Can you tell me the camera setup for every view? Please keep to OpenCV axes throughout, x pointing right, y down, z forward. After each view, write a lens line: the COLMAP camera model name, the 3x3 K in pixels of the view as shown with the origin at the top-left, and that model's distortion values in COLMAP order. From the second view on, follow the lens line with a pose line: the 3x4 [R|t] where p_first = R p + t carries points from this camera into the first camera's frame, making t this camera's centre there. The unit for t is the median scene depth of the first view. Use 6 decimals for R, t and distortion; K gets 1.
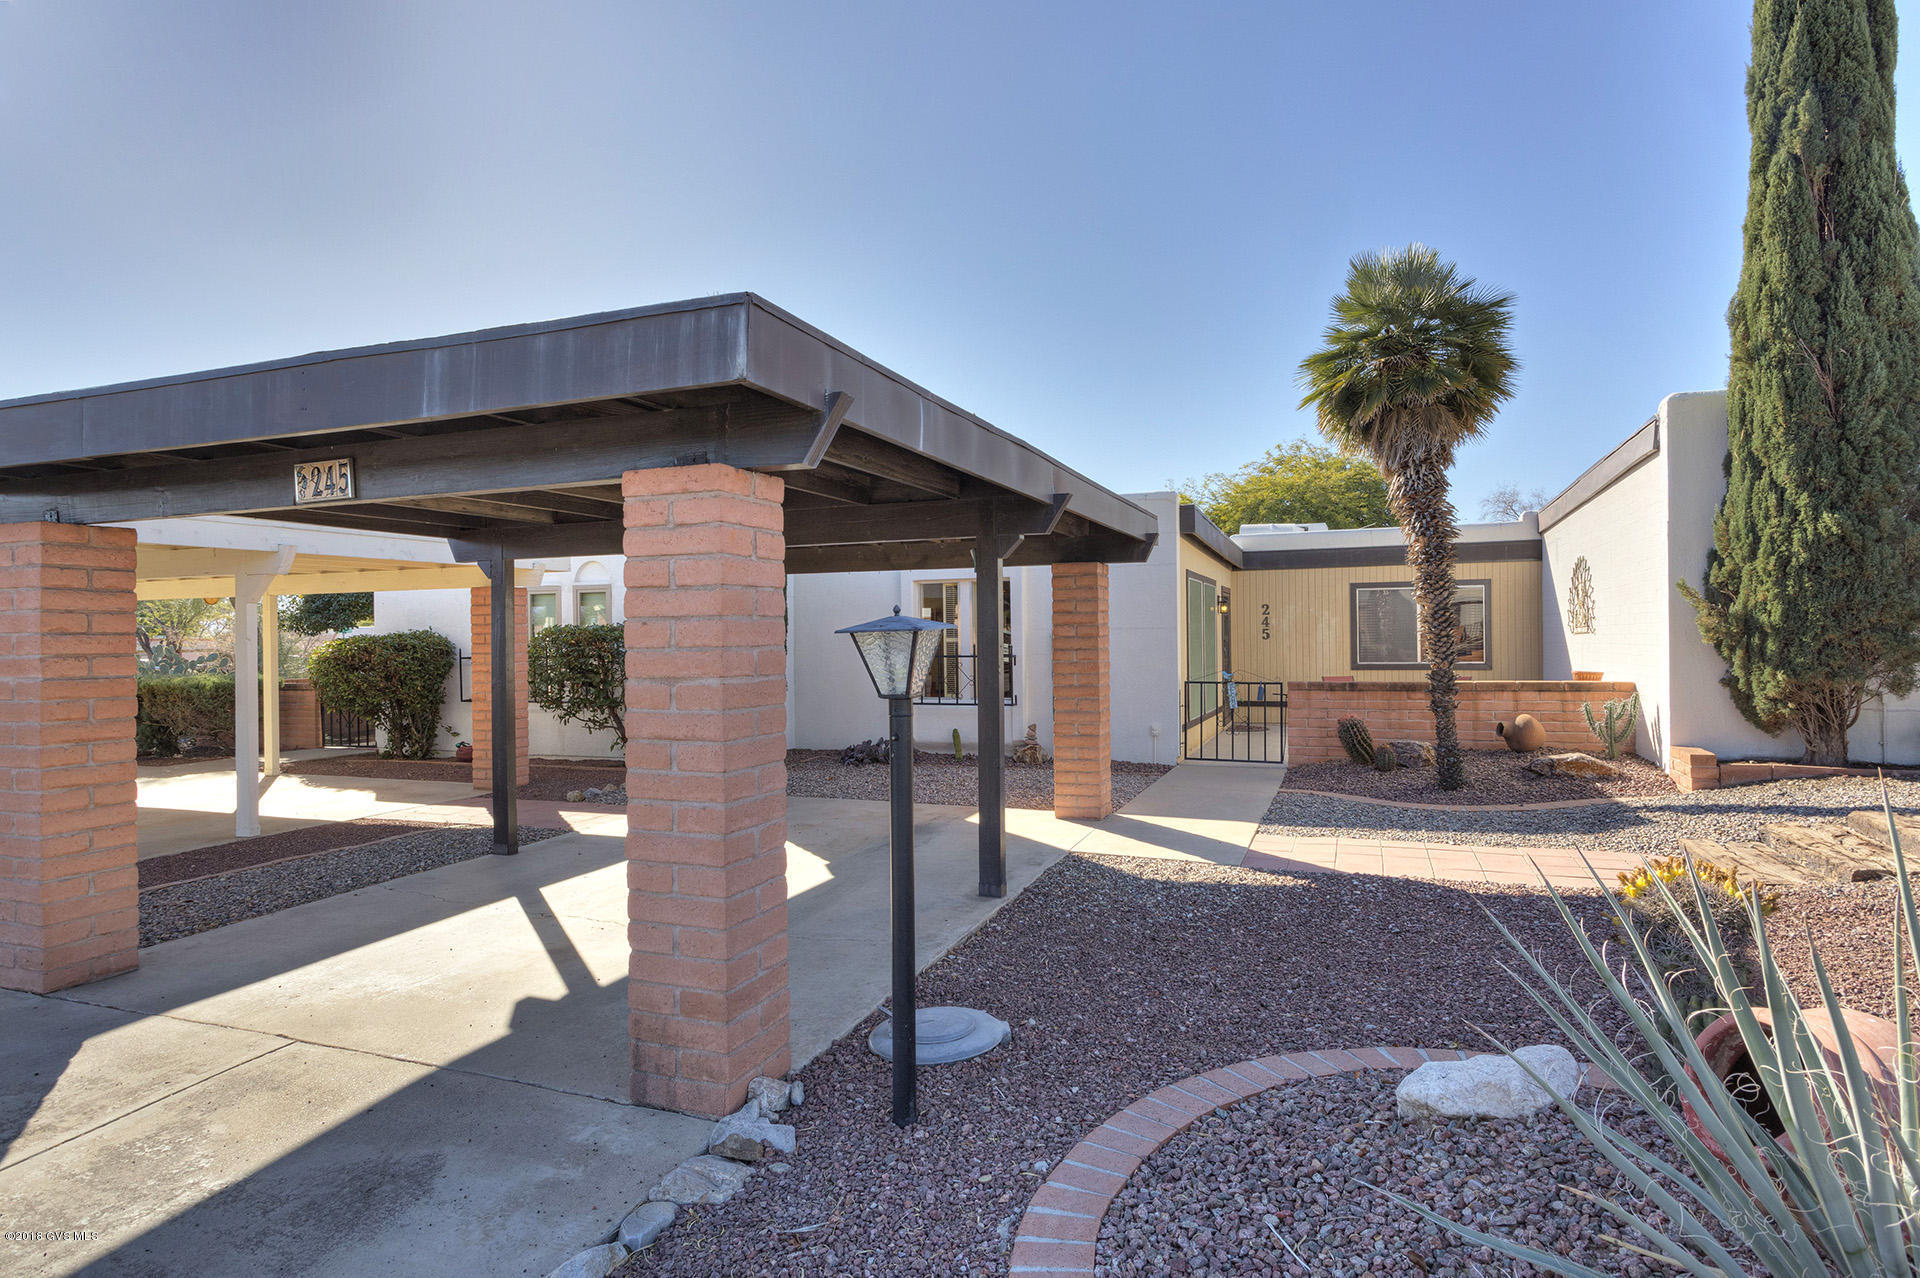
lens RADIAL K [[812.6, 0, 960.0], [0, 812.6, 639.0], [0, 0, 1]] dist [0.003213, 0.000737]
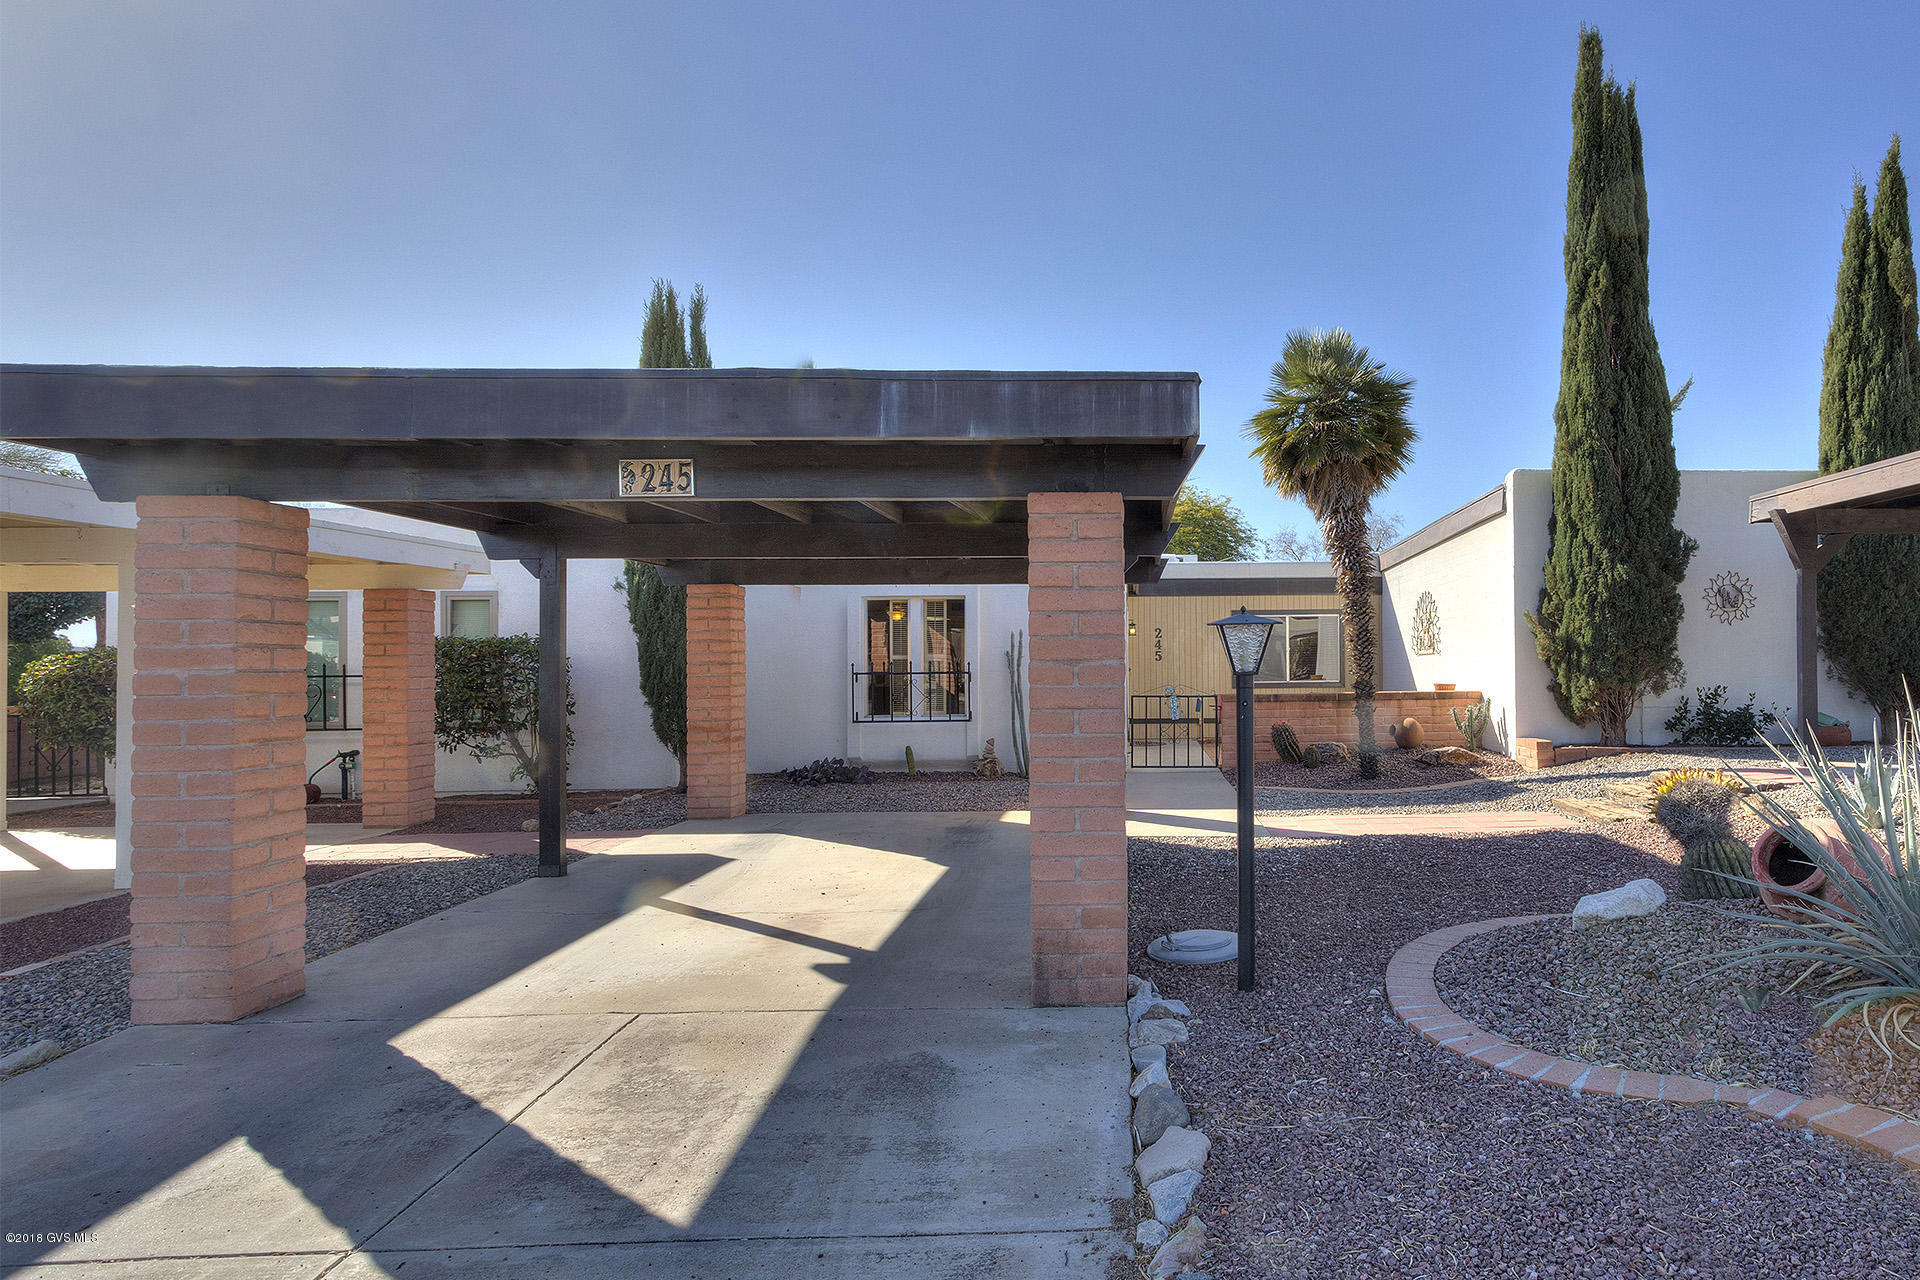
lens RADIAL K [[911.0, 0, 965.7], [0, 911.0, 659.4], [0, 0, 1]] dist [0.001202, -0.000154]
pose [[0.953291, 0.007874, 0.301952, -0.453910], [-0.003724, 0.999891, -0.014317, 0.033025], [-0.302031, 0.012524, 0.953216, -0.140487]]
